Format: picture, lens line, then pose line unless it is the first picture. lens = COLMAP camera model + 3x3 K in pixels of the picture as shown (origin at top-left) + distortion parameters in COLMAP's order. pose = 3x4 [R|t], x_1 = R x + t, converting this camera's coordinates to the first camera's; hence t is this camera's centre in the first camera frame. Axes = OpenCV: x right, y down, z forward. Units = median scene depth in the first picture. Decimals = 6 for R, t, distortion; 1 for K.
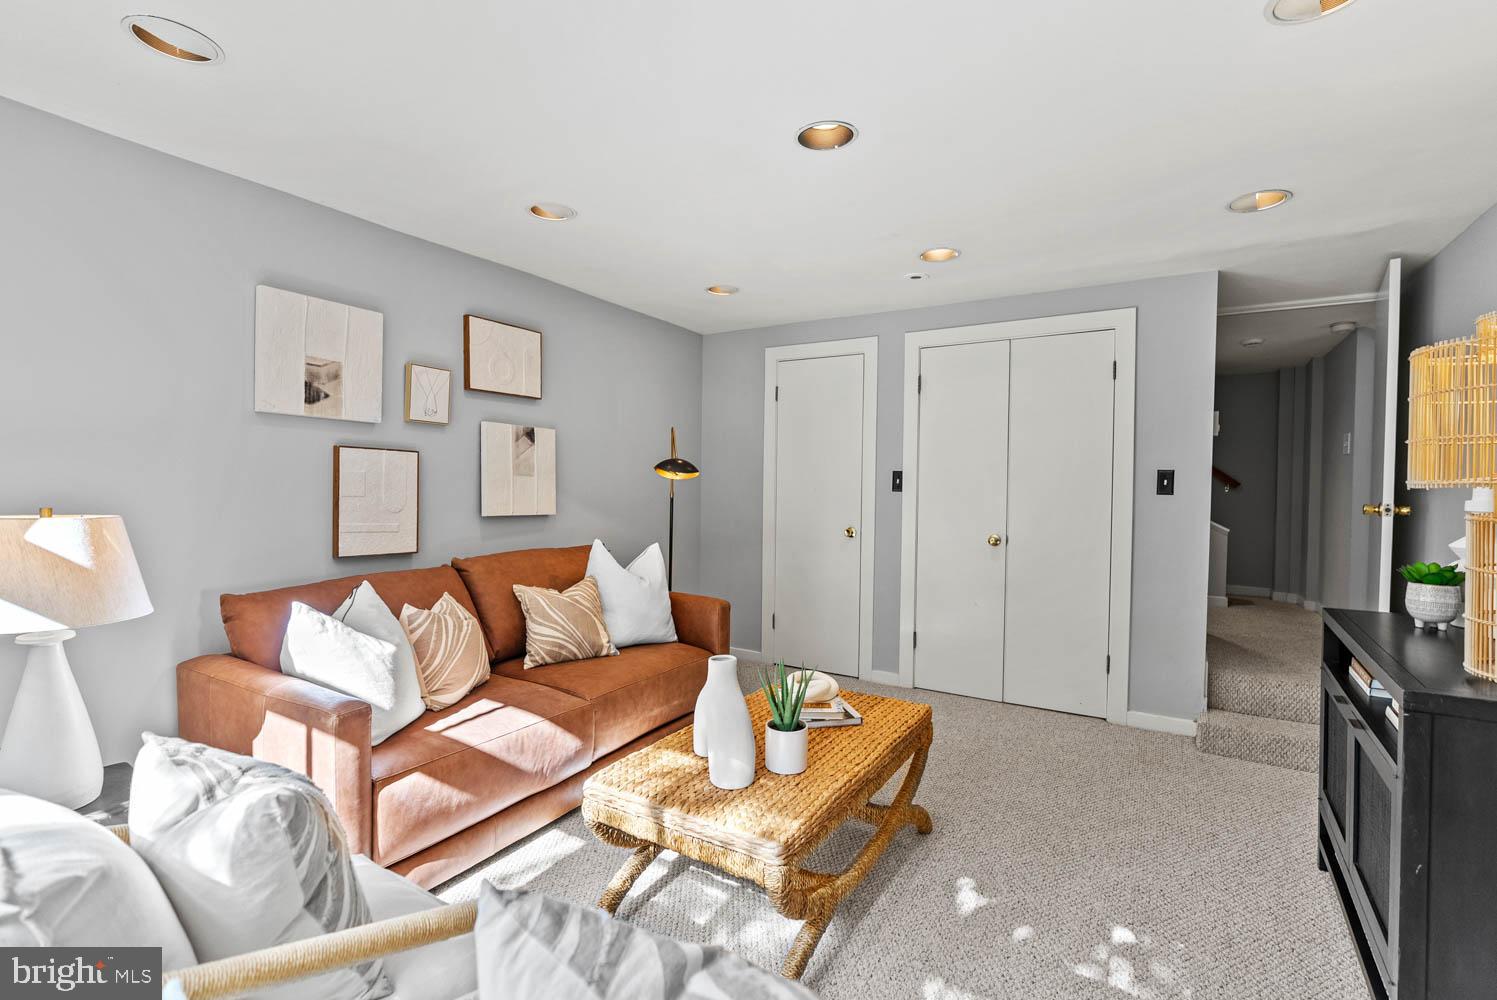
lens RADIAL K [[690.8, 0, 748.5], [0, 690.8, 500.0], [0, 0, 1]] dist [-0.022934, 0.000536]
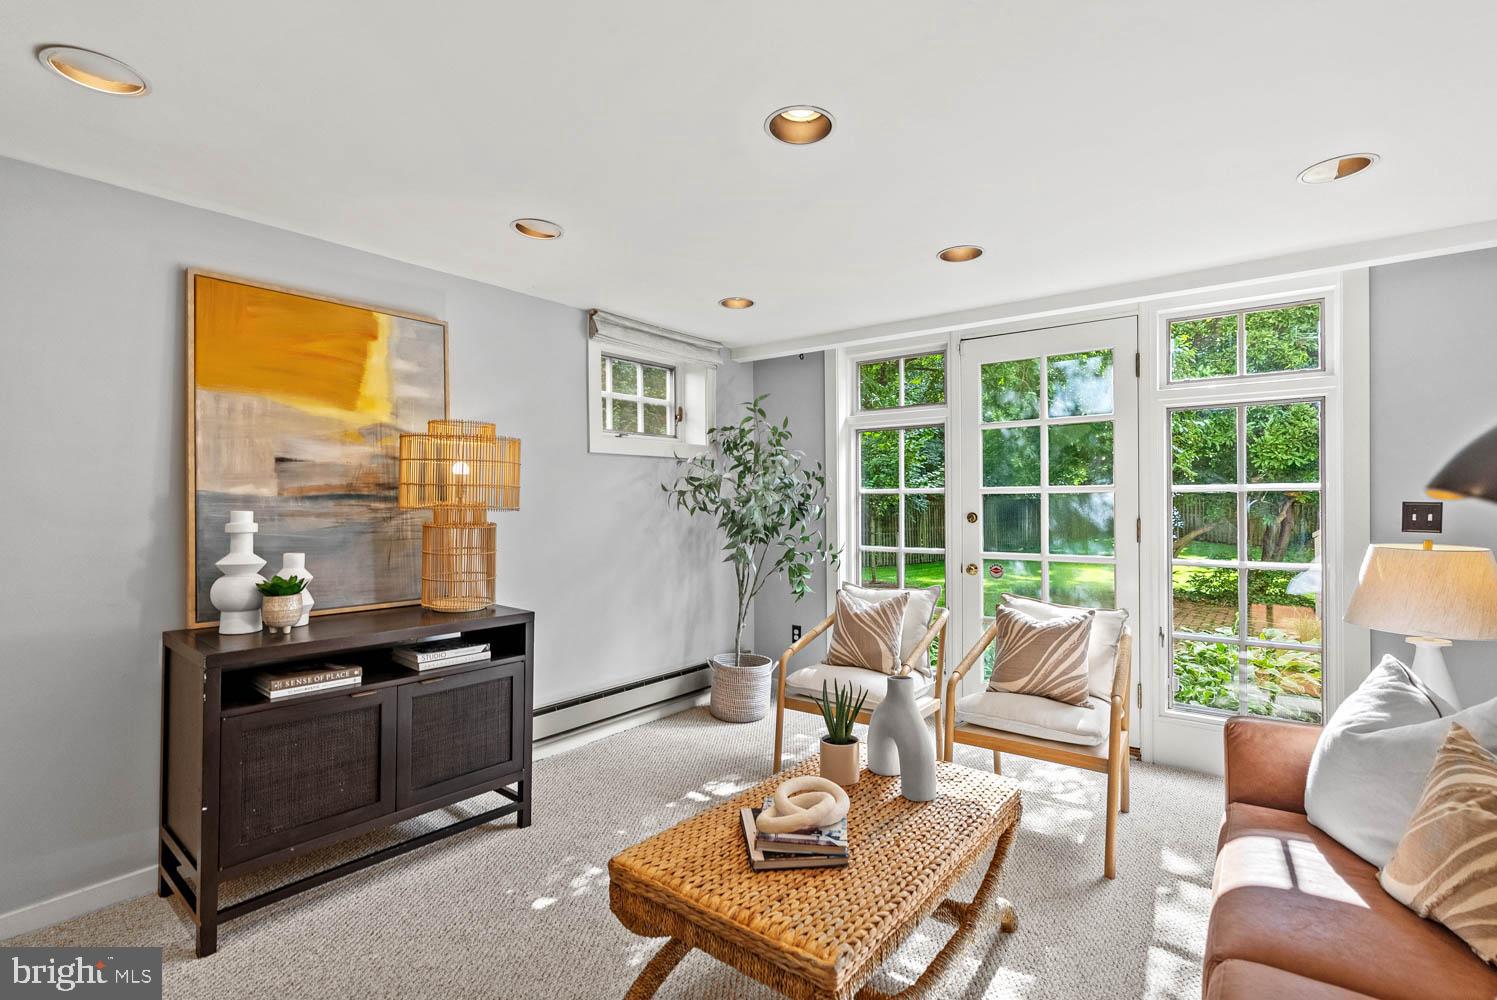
lens RADIAL K [[713.3, 0, 748.5], [0, 713.3, 500.0], [0, 0, 1]] dist [0.002490, 0.000481]
pose [[-0.993338, -0.011623, 0.114653, 0.054433], [-0.009551, 0.999781, 0.018601, -0.047603], [-0.114844, 0.017381, -0.993231, 1.554760]]
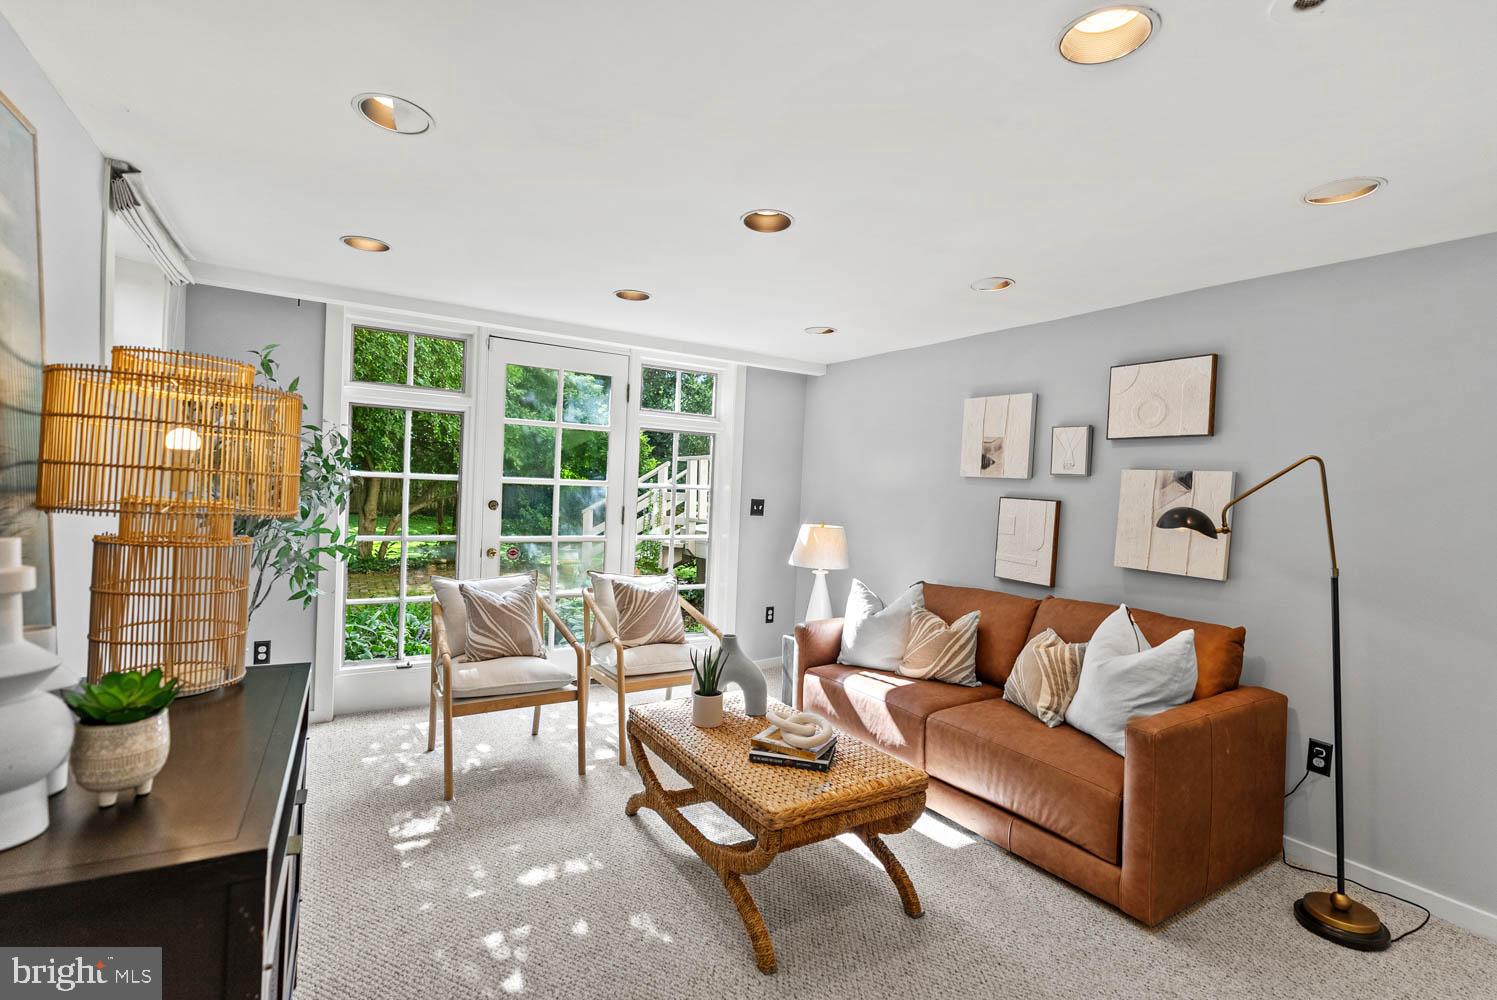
lens RADIAL K [[690.8, 0, 748.5], [0, 690.8, 500.0], [0, 0, 1]] dist [-0.022934, 0.000536]
pose [[-0.441051, -0.013826, -0.897375, 0.926771], [-0.067883, 0.997531, 0.017994, -0.065891], [0.894911, 0.068853, -0.440901, 1.209738]]
